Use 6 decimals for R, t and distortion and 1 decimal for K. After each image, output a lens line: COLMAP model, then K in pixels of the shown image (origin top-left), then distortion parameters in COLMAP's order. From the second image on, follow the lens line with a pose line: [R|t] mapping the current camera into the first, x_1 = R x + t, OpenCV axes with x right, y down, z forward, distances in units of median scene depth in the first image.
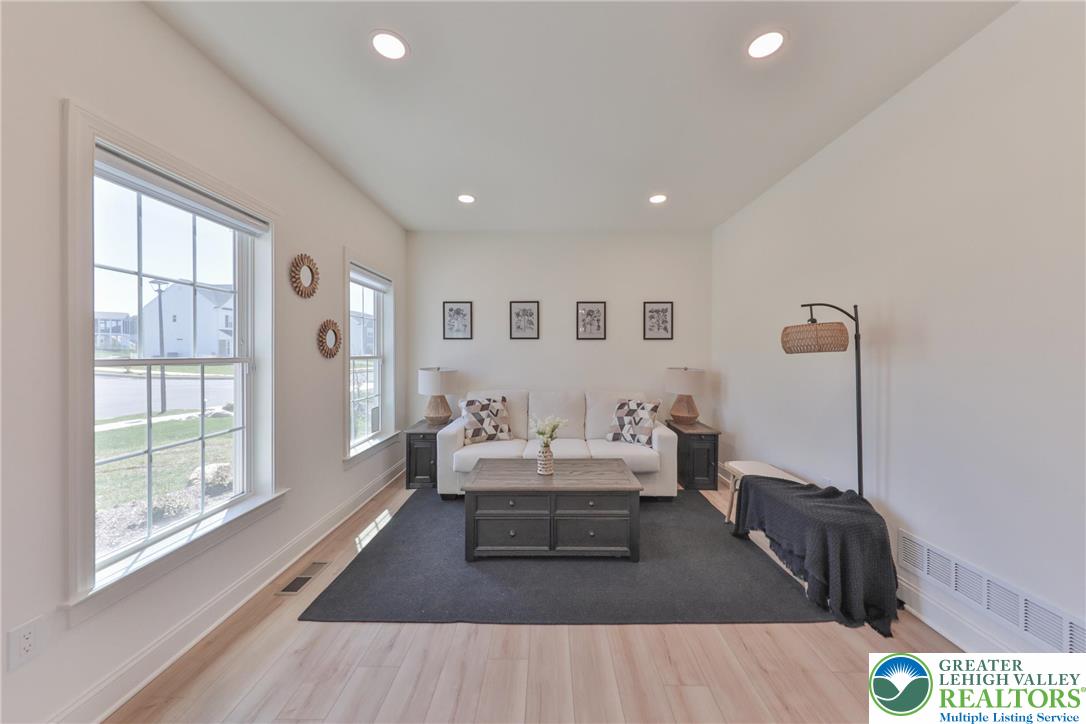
lens RADIAL K [[346.0, 0, 559.5], [0, 346.0, 356.8], [0, 0, 1]] dist [0.001097, 0.000016]
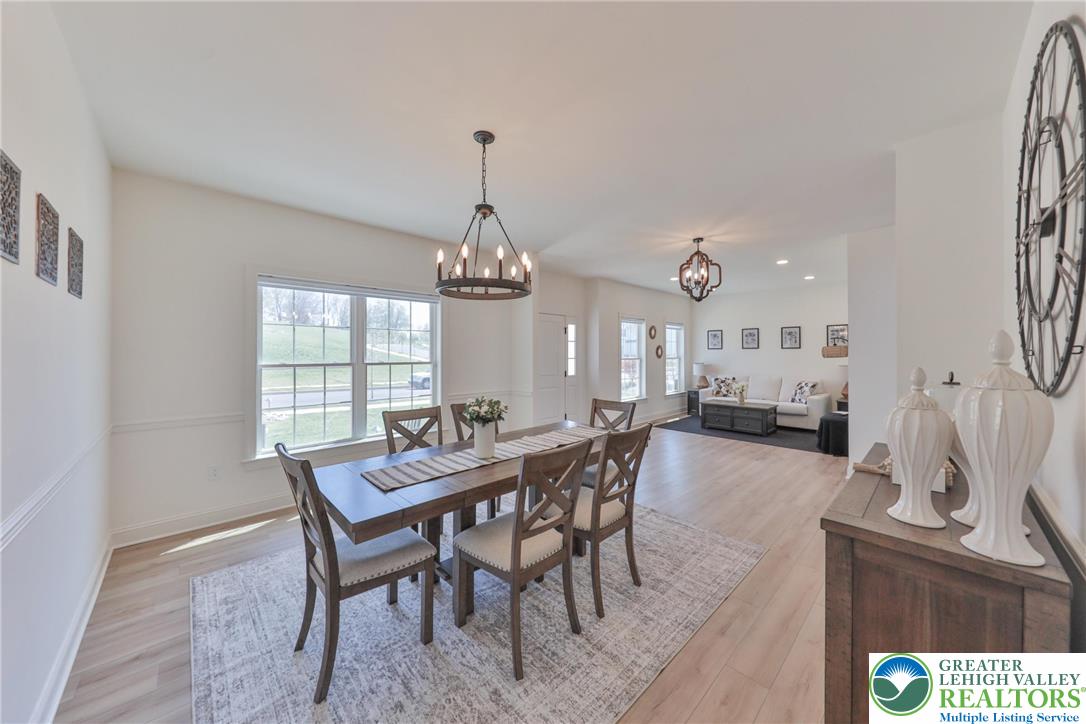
lens RADIAL K [[377.5, 0, 538.1], [0, 377.5, 363.7], [0, 0, 1]] dist [0.011577, -0.000060]
pose [[0.644528, 0.015008, -0.764434, 0.855160], [0.001783, 0.999775, 0.021131, -0.017206], [0.764579, -0.014983, 0.644356, -1.414961]]
